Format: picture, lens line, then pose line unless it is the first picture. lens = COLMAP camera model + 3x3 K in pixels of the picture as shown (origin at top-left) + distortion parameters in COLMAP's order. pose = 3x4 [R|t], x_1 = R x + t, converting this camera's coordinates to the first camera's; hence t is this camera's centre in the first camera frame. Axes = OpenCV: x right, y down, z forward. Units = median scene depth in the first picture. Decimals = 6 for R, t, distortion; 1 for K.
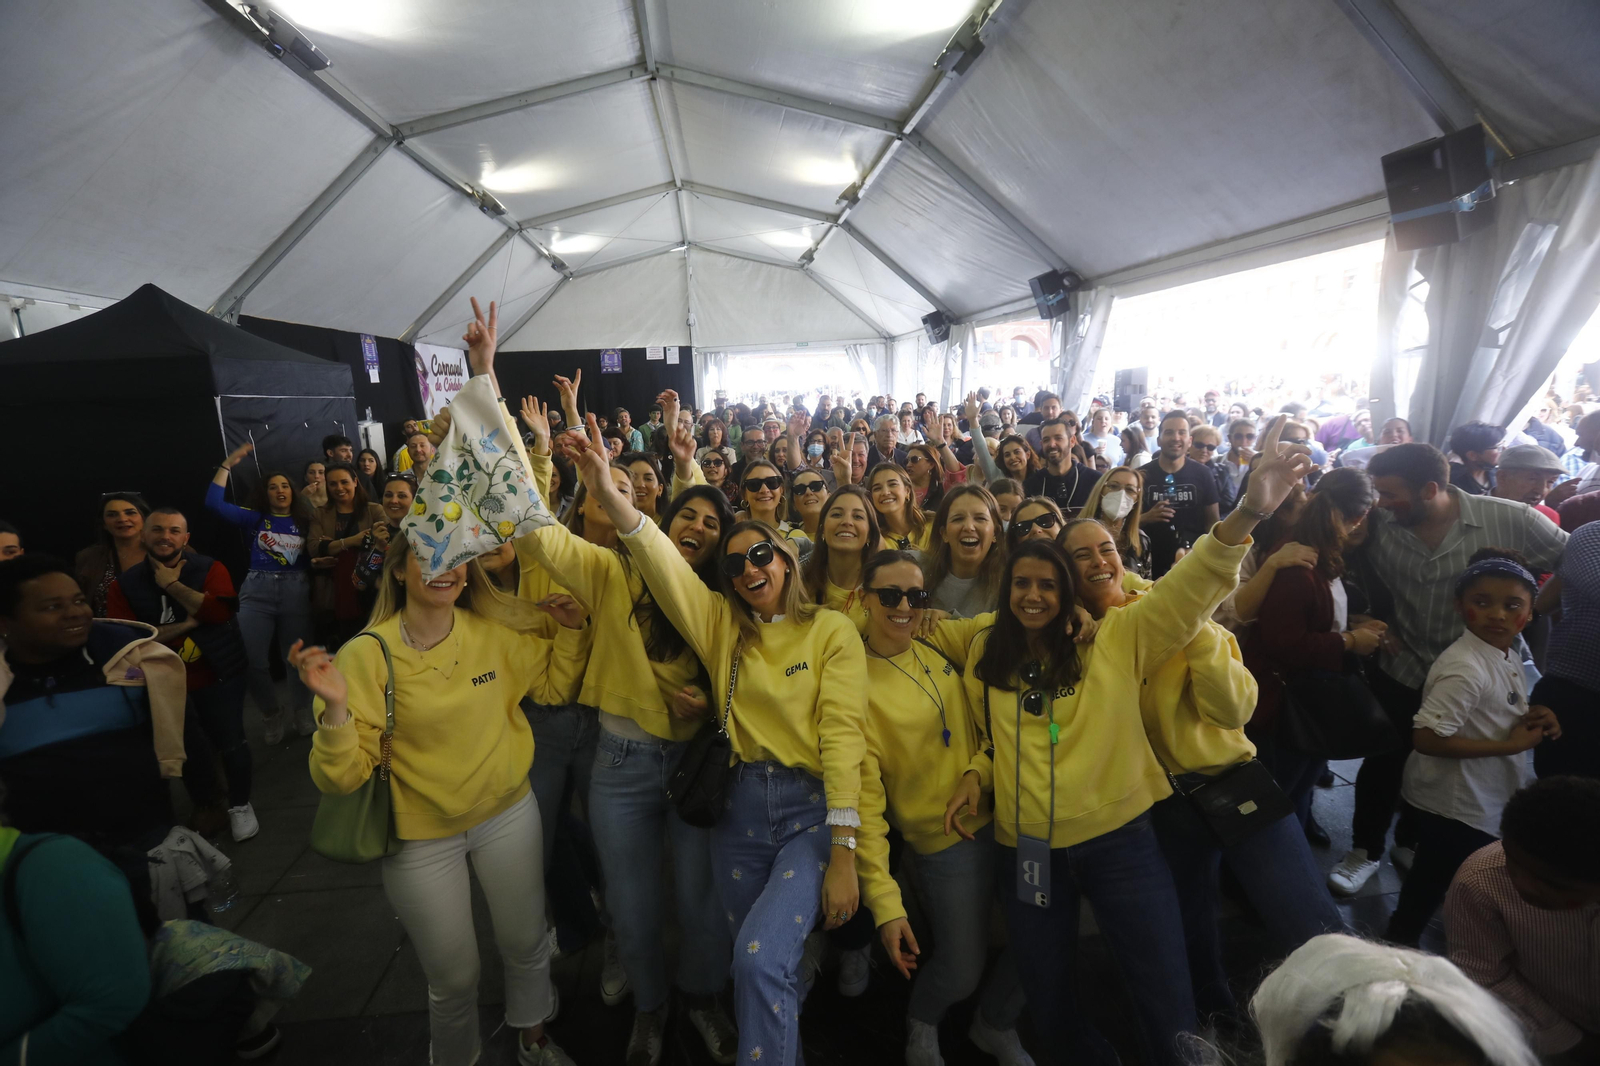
lens RADIAL K [[743.2, 0, 792.7], [0, 743.2, 535.5], [0, 0, 1]] dist [-0.068843, 0.029834]
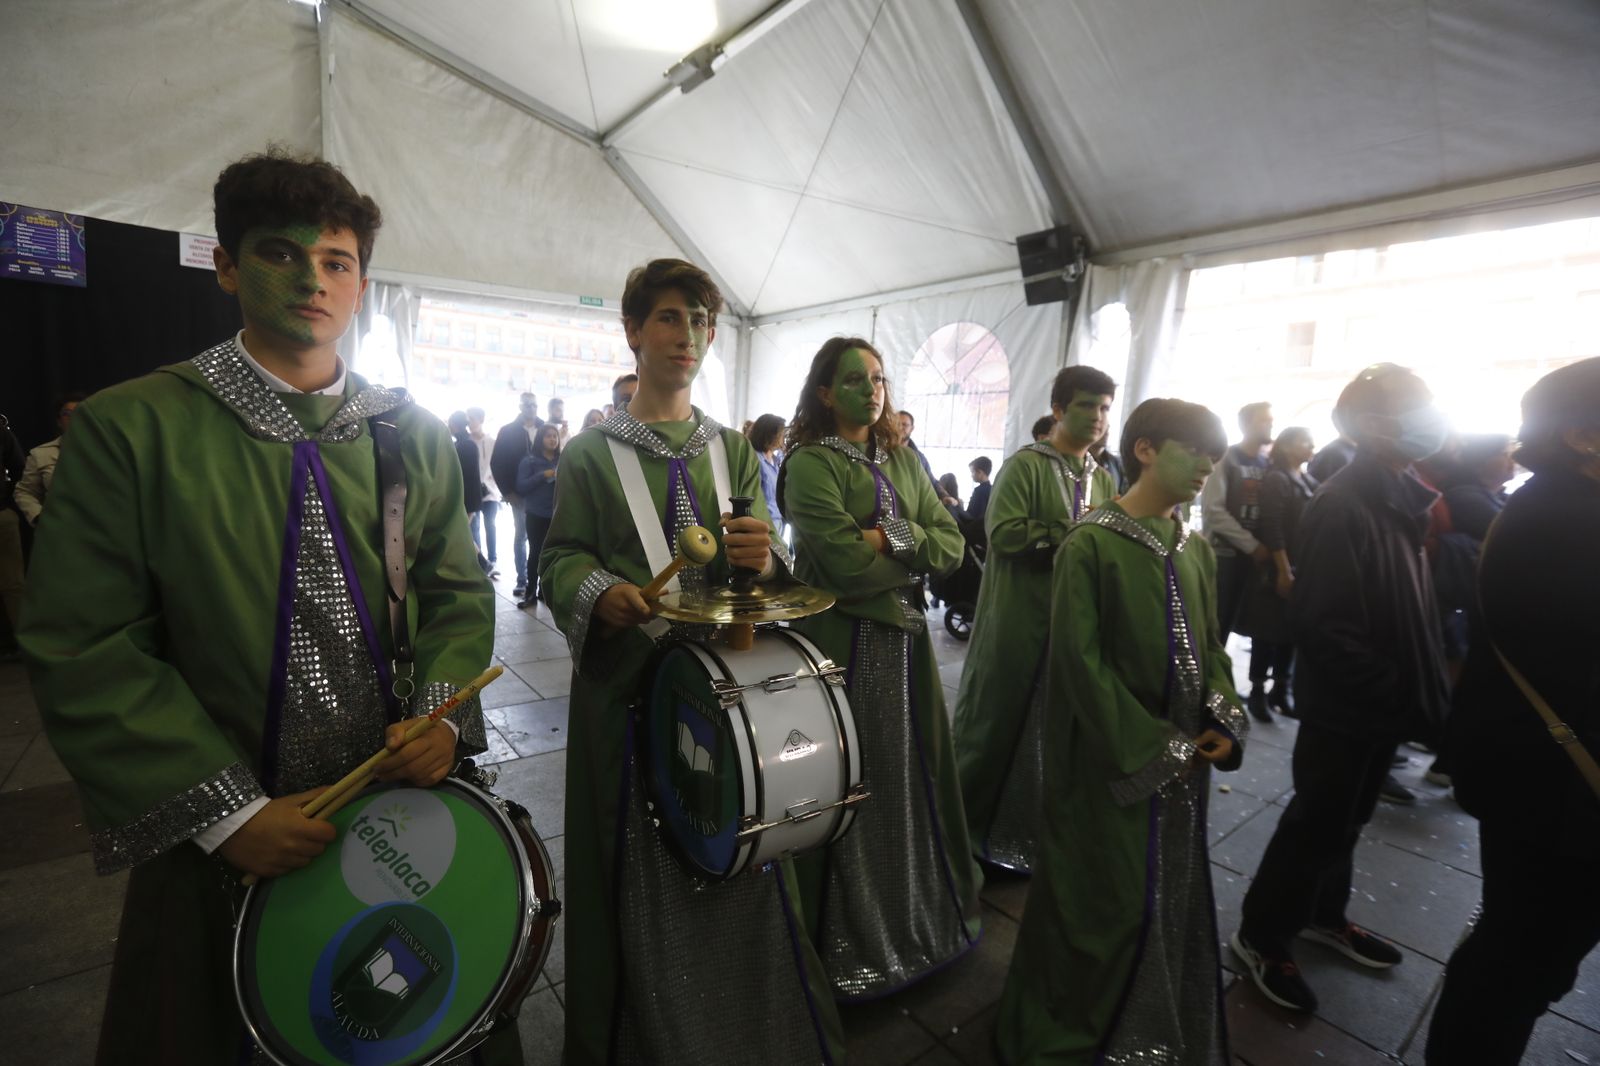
lens RADIAL K [[743.2, 0, 792.7], [0, 743.2, 535.5], [0, 0, 1]] dist [-0.068843, 0.029834]
pose [[0.921923, 0.035226, 0.385767, -0.050241], [-0.029219, 0.999343, -0.021426, -0.106374], [-0.386269, 0.008482, 0.922347, 0.564662]]
